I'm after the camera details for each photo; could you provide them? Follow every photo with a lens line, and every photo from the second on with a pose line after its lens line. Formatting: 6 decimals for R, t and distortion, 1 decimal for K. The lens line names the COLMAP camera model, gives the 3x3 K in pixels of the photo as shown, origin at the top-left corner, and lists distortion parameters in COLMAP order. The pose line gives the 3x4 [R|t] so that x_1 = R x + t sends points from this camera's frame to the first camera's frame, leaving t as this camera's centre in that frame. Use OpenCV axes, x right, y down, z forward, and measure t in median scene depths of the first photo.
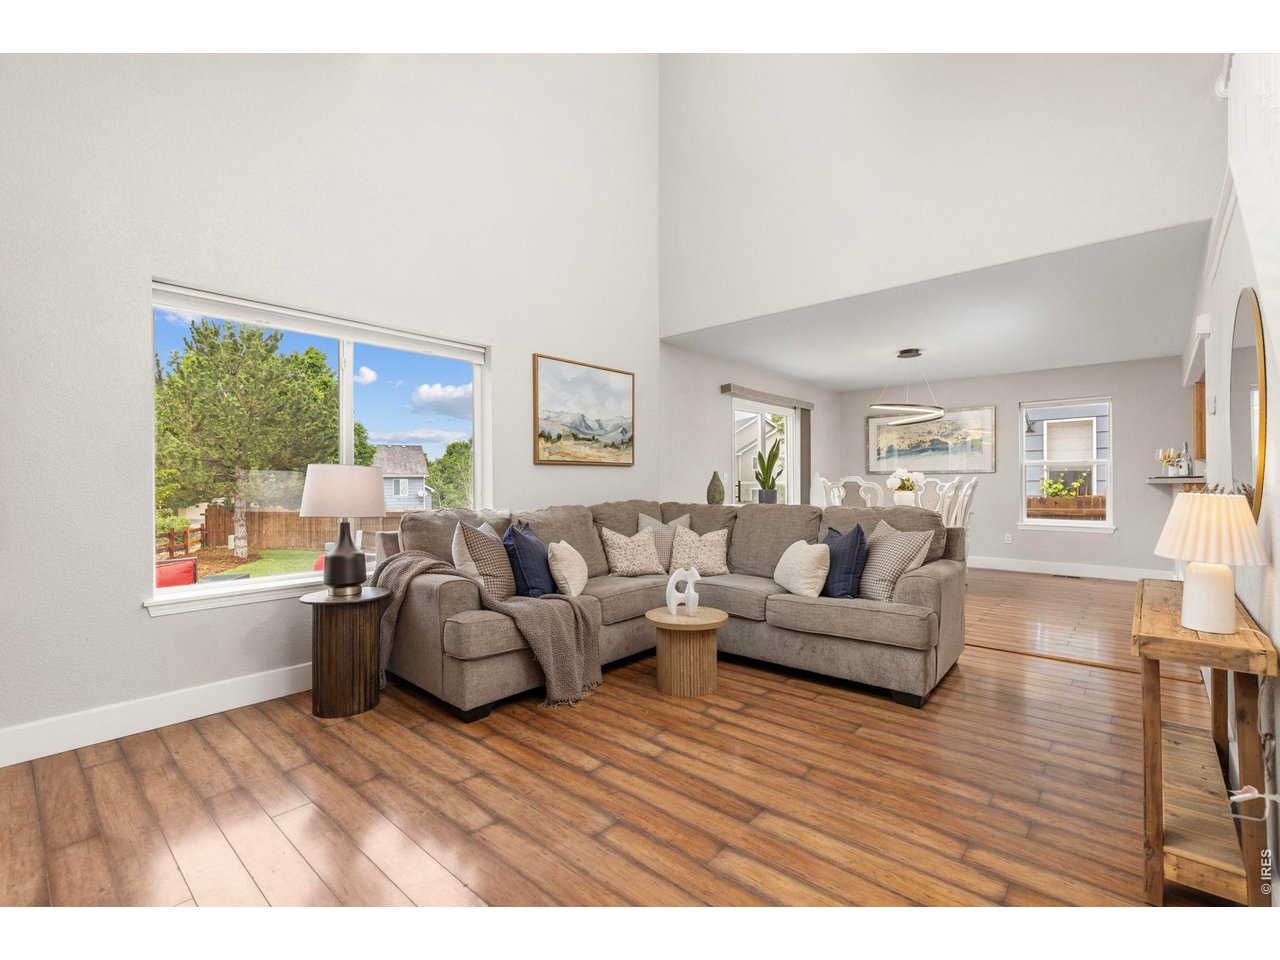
lens RADIAL K [[575.1, 0, 640.0], [0, 575.1, 480.0], [0, 0, 1]] dist [0.015303, -0.000192]
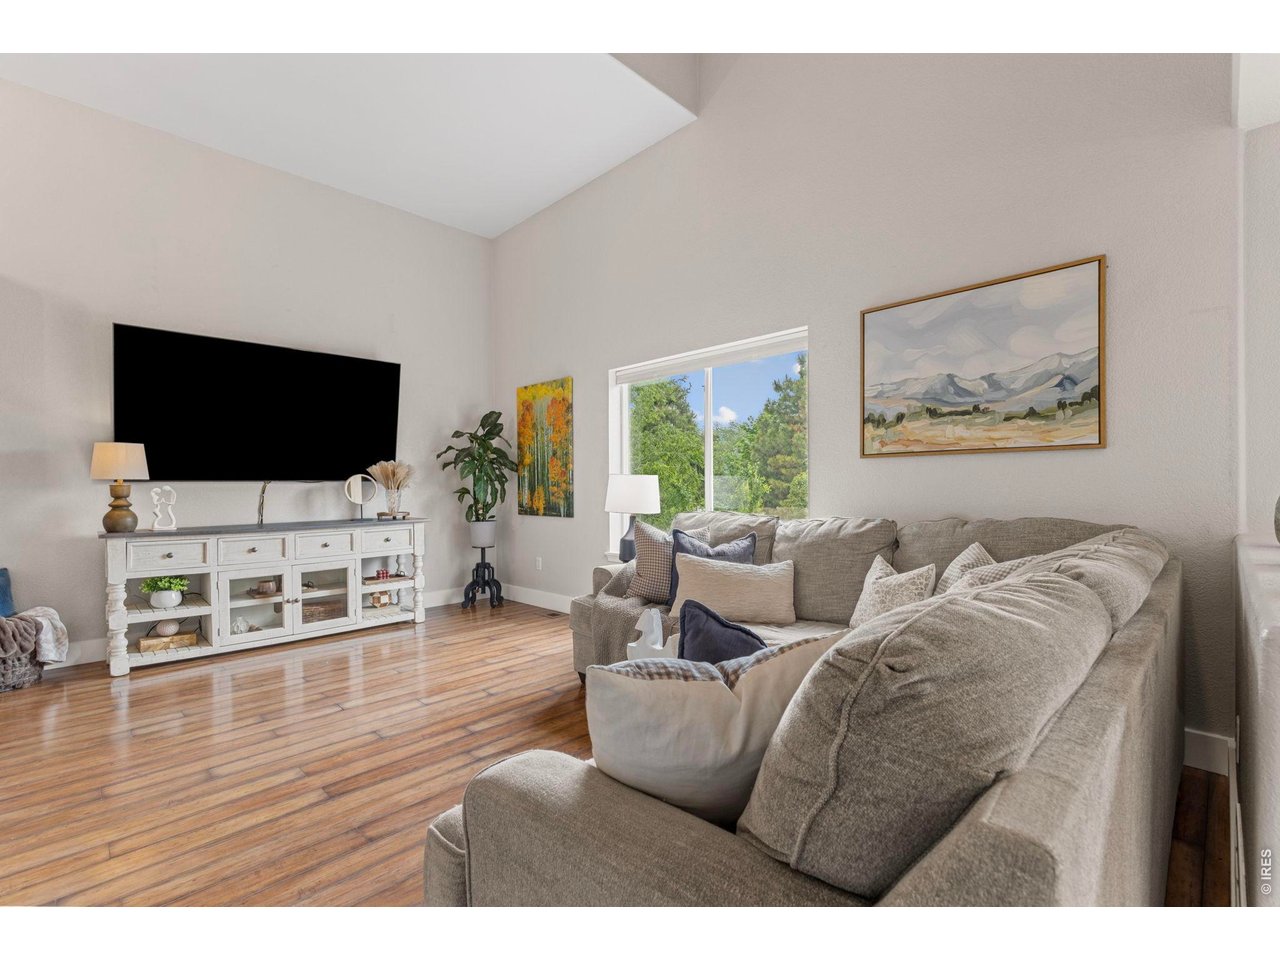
lens RADIAL K [[575.1, 0, 640.0], [0, 575.1, 480.0], [0, 0, 1]] dist [0.015303, -0.000192]
pose [[-0.058844, -0.006402, -0.998247, 0.566529], [0.012505, 0.999896, -0.007150, -0.000039], [0.998189, -0.012904, -0.058757, 0.742672]]
